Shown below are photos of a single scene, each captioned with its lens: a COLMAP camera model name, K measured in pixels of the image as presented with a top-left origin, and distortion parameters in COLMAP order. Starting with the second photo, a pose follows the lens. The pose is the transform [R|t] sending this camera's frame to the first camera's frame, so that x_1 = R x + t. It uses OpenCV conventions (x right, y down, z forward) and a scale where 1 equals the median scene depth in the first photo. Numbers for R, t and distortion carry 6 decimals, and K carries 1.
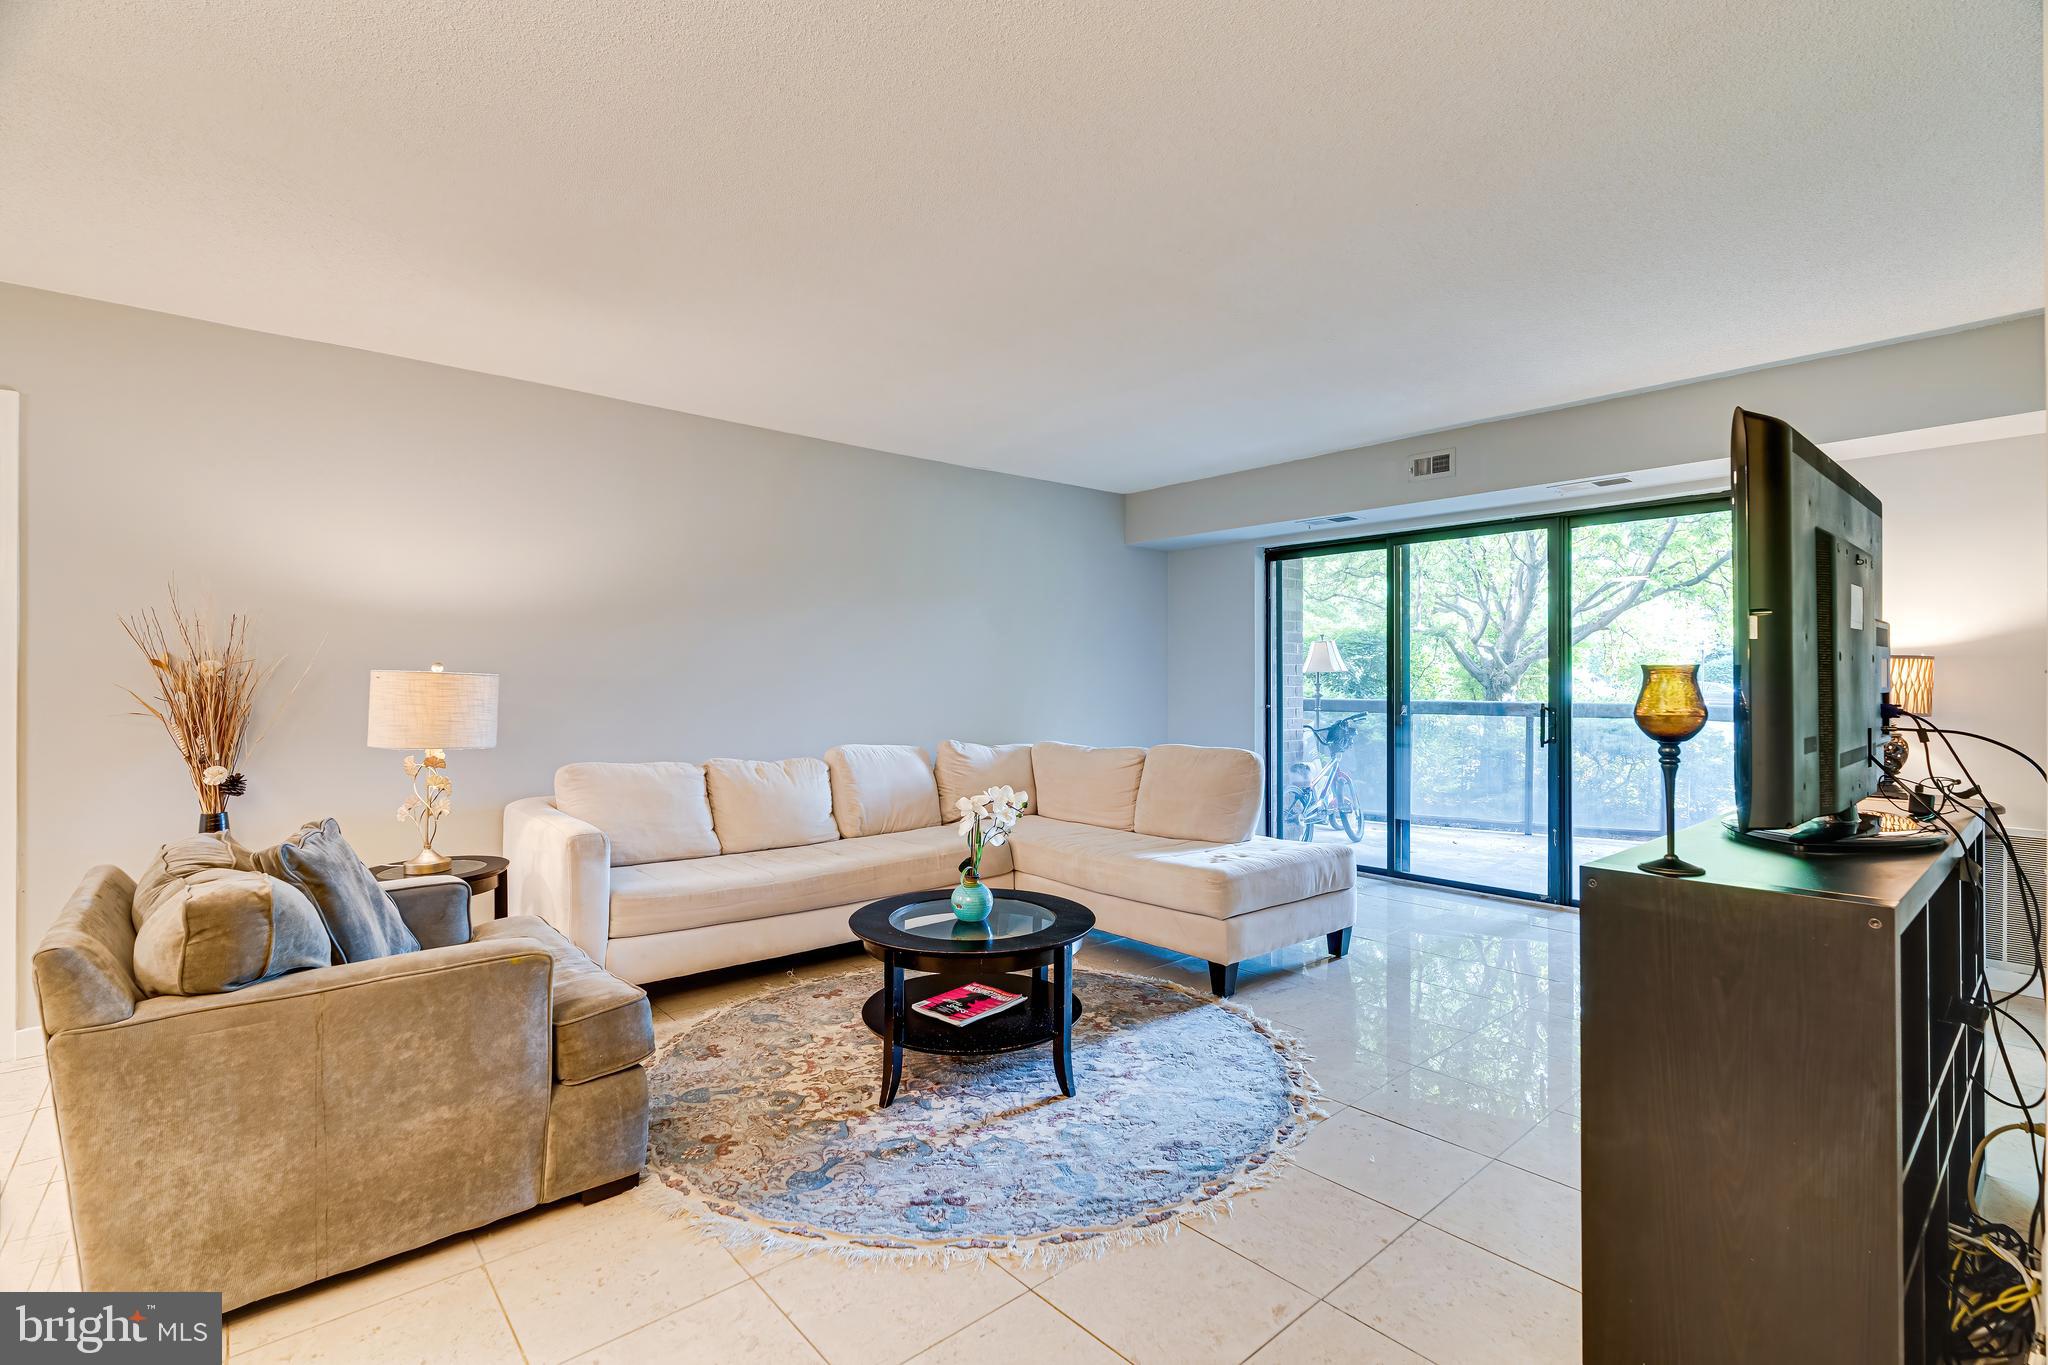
lens RADIAL K [[929.8, 0, 1029.9], [0, 929.8, 680.5], [0, 0, 1]] dist [-0.003045, 0.000123]
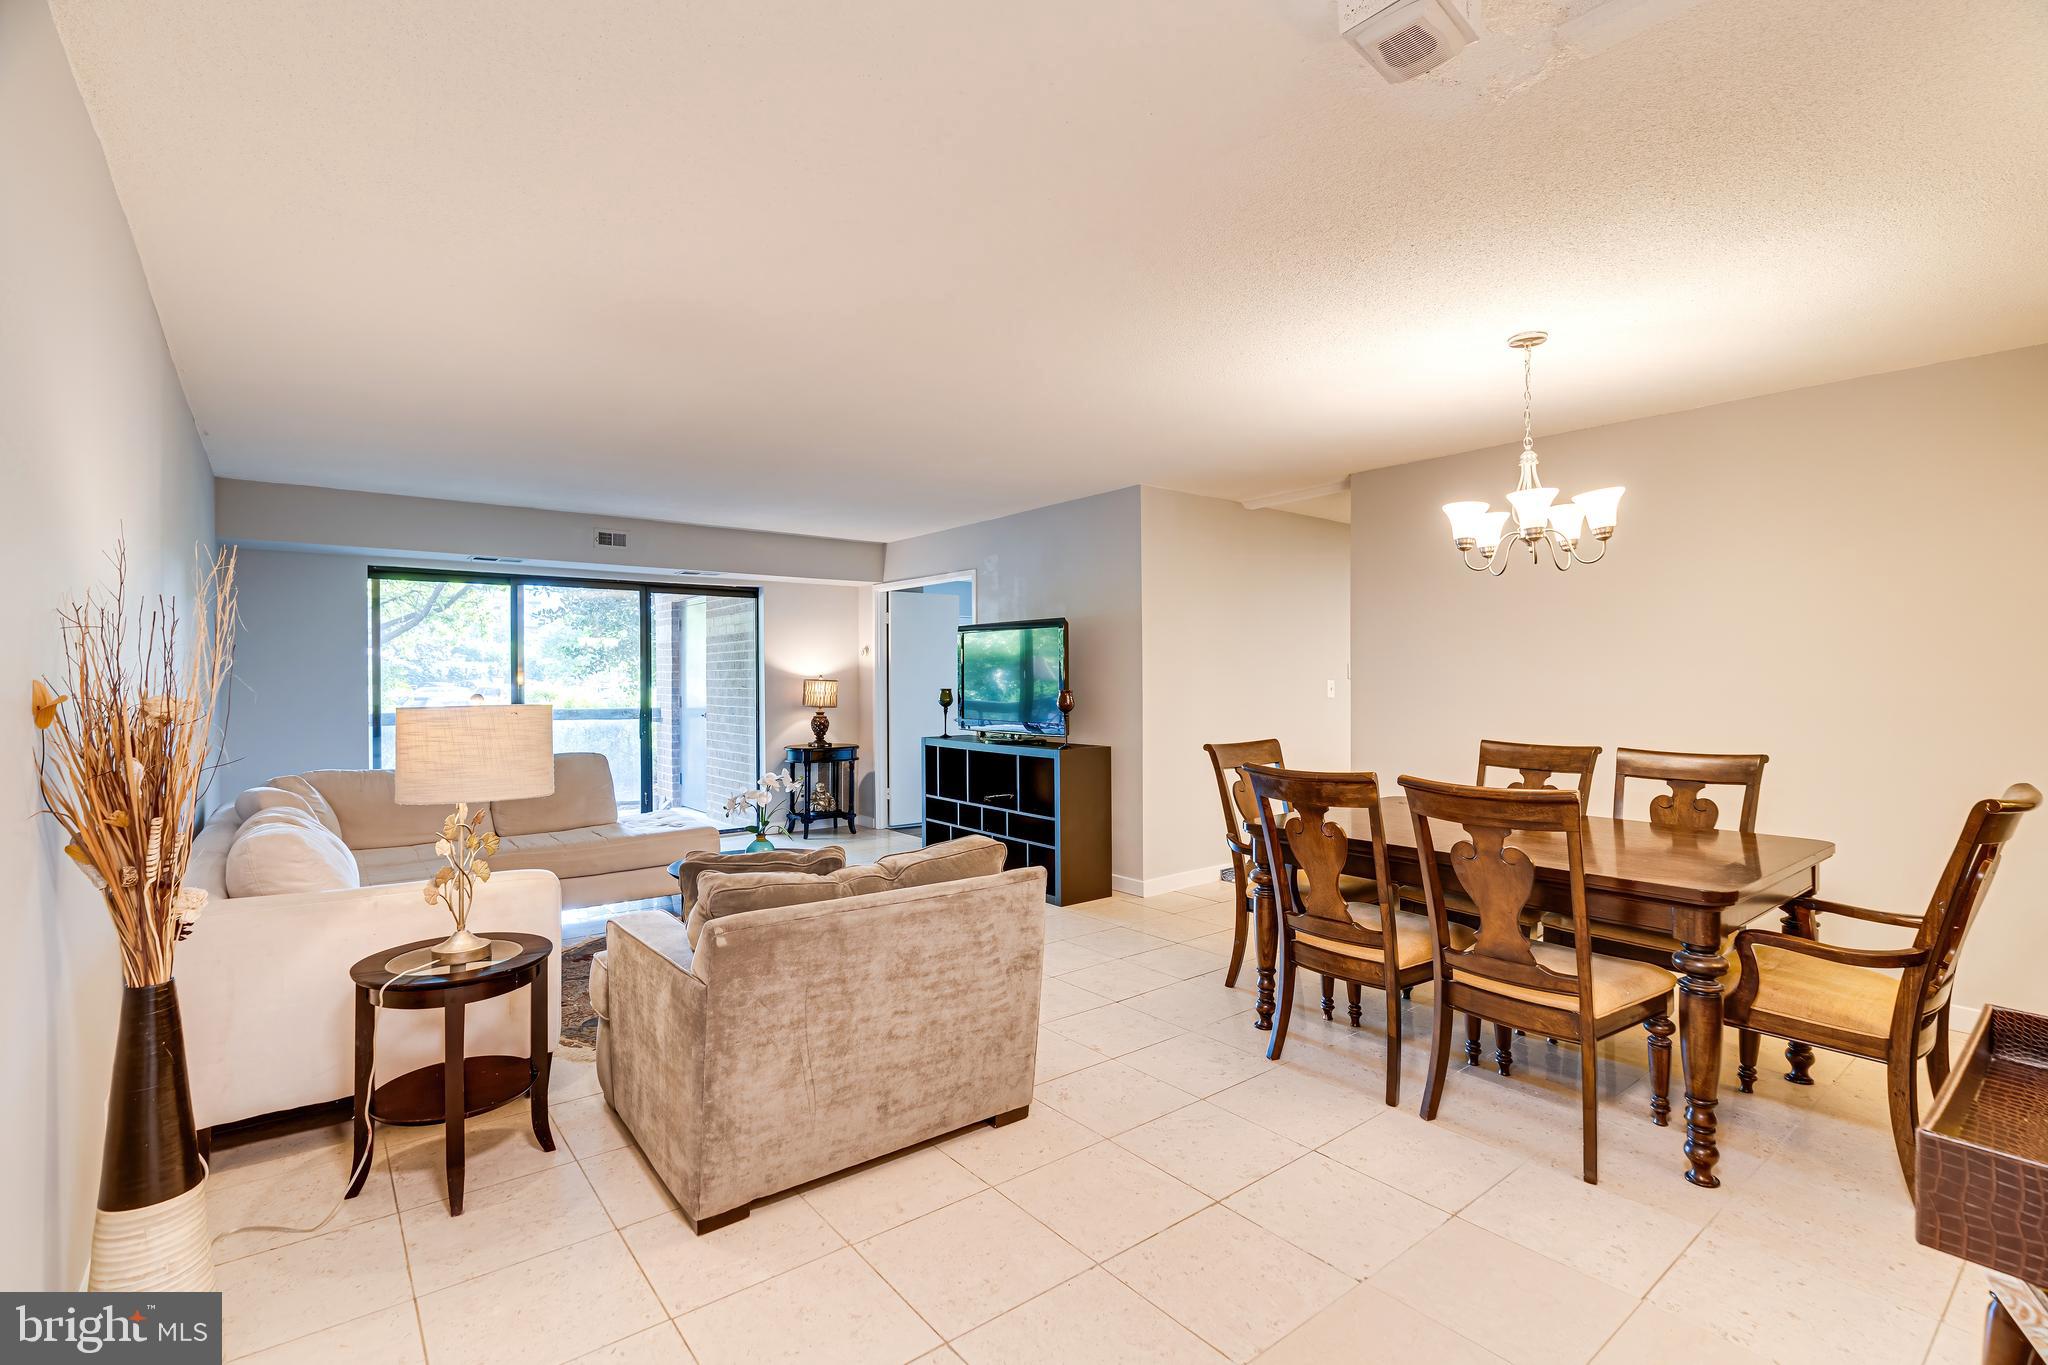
lens RADIAL K [[929.8, 0, 1029.9], [0, 929.8, 680.5], [0, 0, 1]] dist [-0.003045, 0.000123]
pose [[0.053687, -0.000205, 0.998558, -1.619854], [0.005984, 0.999982, -0.000117, -0.031112], [-0.998540, 0.005981, 0.053687, 0.540114]]
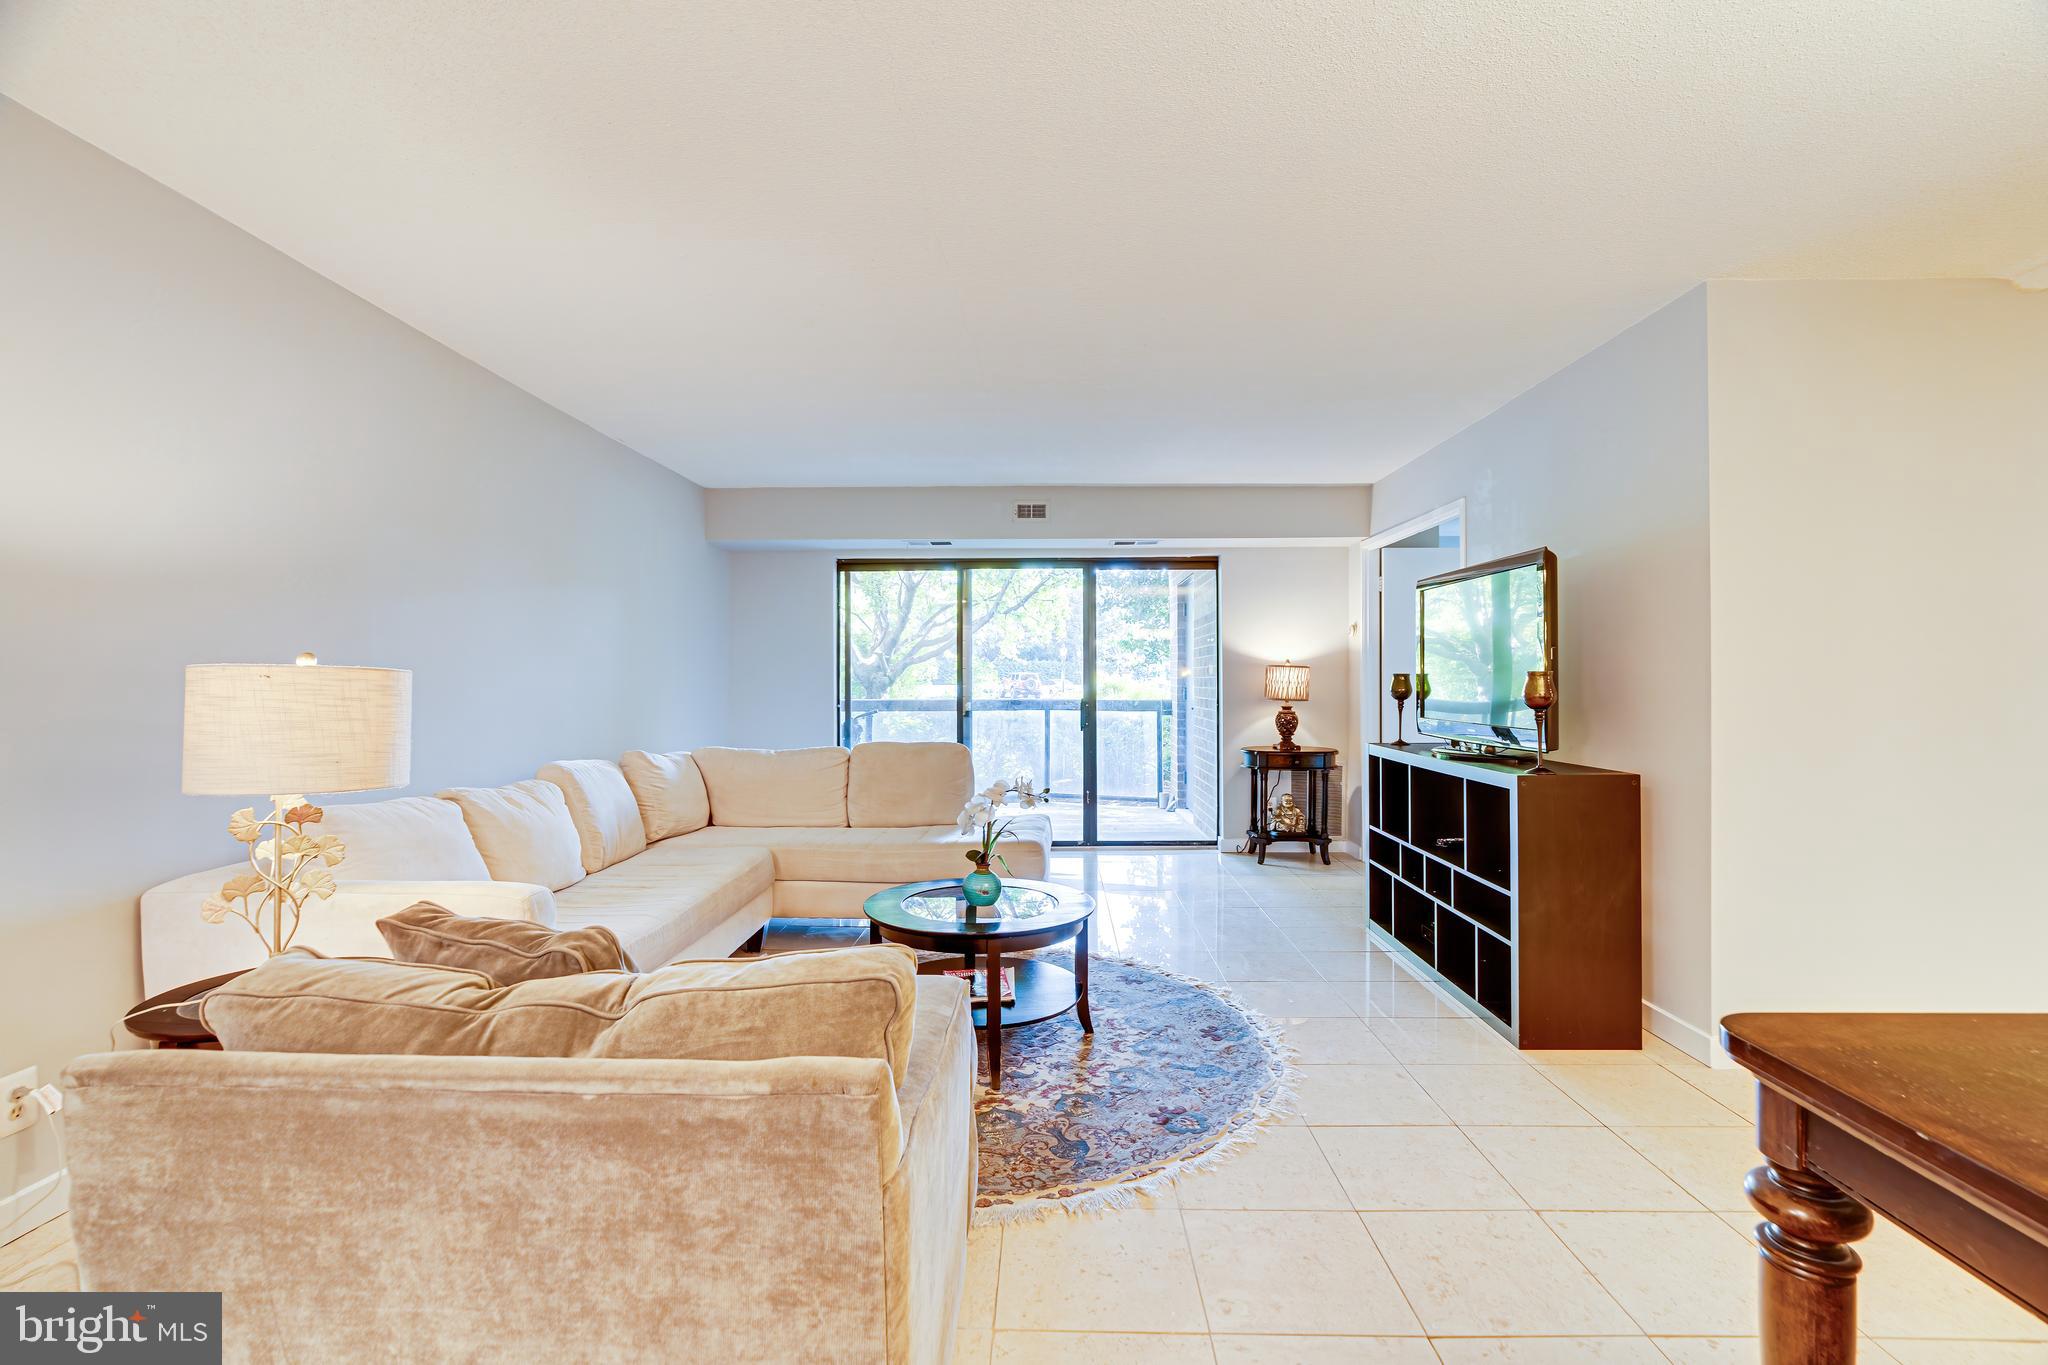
lens RADIAL K [[929.8, 0, 1029.9], [0, 929.8, 680.5], [0, 0, 1]] dist [-0.003045, 0.000123]
pose [[0.673342, -0.000198, 0.739331, -0.890218], [0.002195, 0.999996, -0.001731, 0.001754], [-0.739328, 0.002788, 0.673340, 0.264116]]
